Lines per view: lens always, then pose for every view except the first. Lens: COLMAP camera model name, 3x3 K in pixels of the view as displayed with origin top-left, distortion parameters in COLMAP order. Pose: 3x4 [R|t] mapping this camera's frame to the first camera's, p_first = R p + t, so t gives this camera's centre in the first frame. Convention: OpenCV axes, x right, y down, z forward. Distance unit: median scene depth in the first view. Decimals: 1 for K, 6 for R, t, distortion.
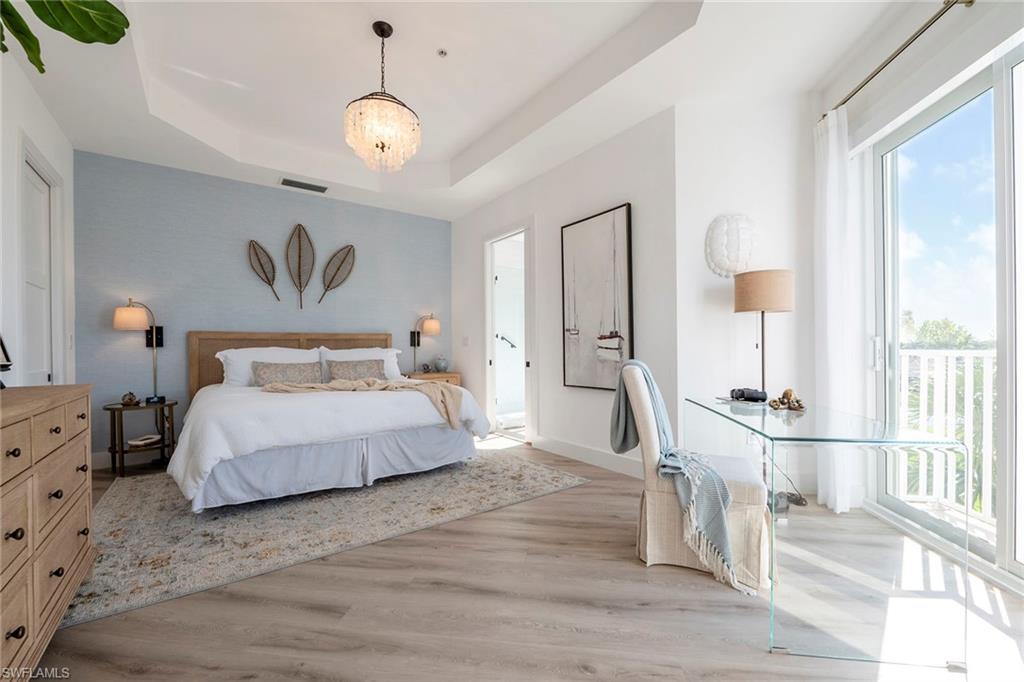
lens RADIAL K [[412.3, 0, 516.5], [0, 412.3, 347.9], [0, 0, 1]] dist [0.000242, 0.000117]
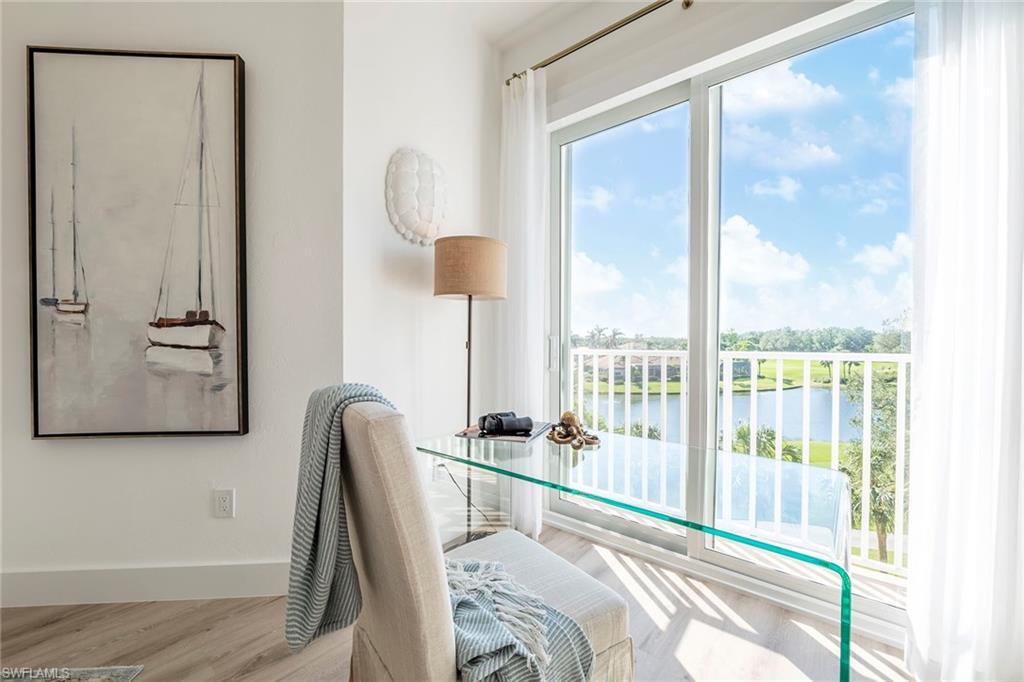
lens RADIAL K [[404.4, 0, 520.1], [0, 404.4, 345.4], [0, 0, 1]] dist [-0.007836, -0.000227]
pose [[0.521169, 0.002789, 0.853449, 0.033186], [-0.008705, 0.999960, 0.002048, -0.005051], [-0.853409, -0.008497, 0.521172, 0.451321]]
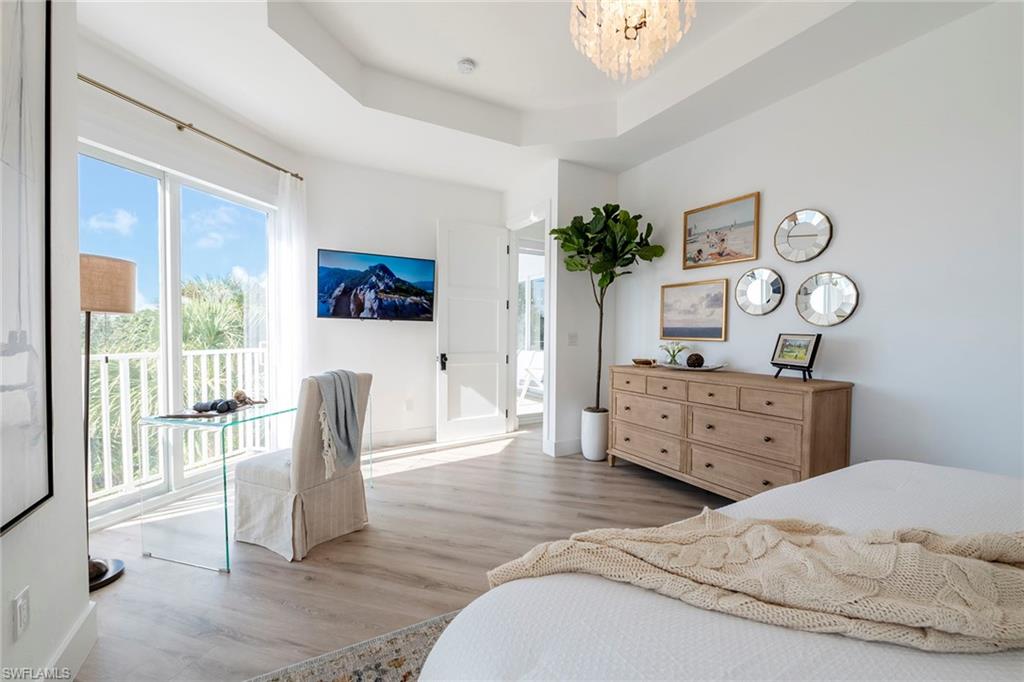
lens RADIAL K [[412.3, 0, 516.5], [0, 412.3, 347.9], [0, 0, 1]] dist [0.000242, 0.000117]
pose [[-0.990964, -0.005042, 0.134034, -0.192409], [-0.000725, 0.999480, 0.032239, -0.040020], [-0.134127, 0.031851, -0.990452, 1.312234]]
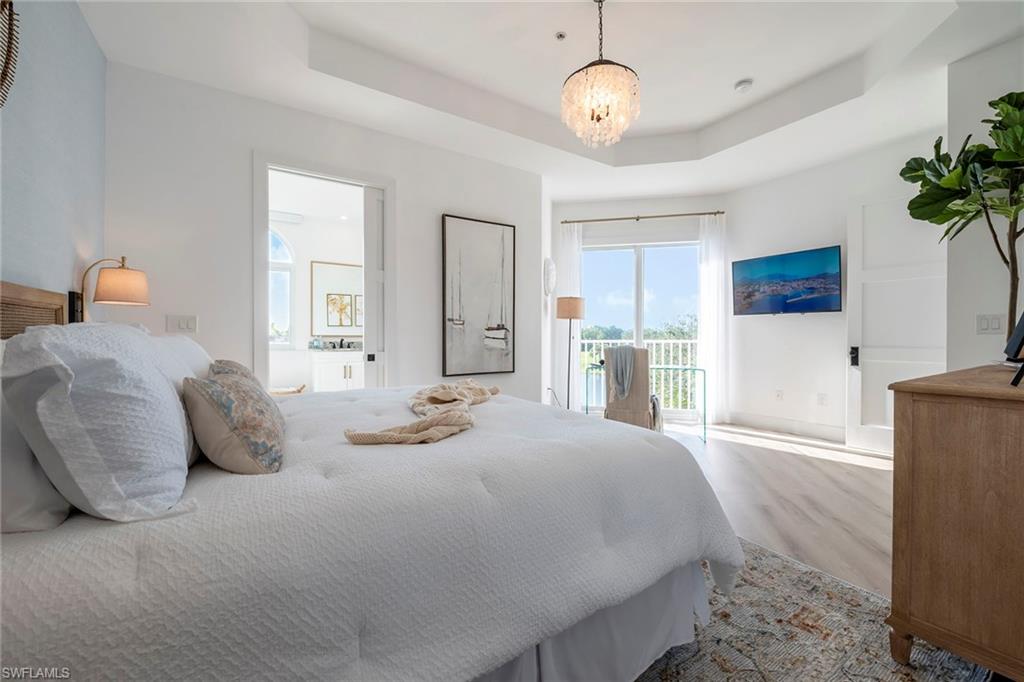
lens RADIAL K [[405.6, 0, 516.7], [0, 405.6, 340.3], [0, 0, 1]] dist [-0.002835, -0.000255]
pose [[0.071965, 0.002695, 0.997404, -0.999894], [-0.004895, 0.999985, -0.002348, 0.009700], [-0.997395, -0.004713, 0.071977, 0.900598]]
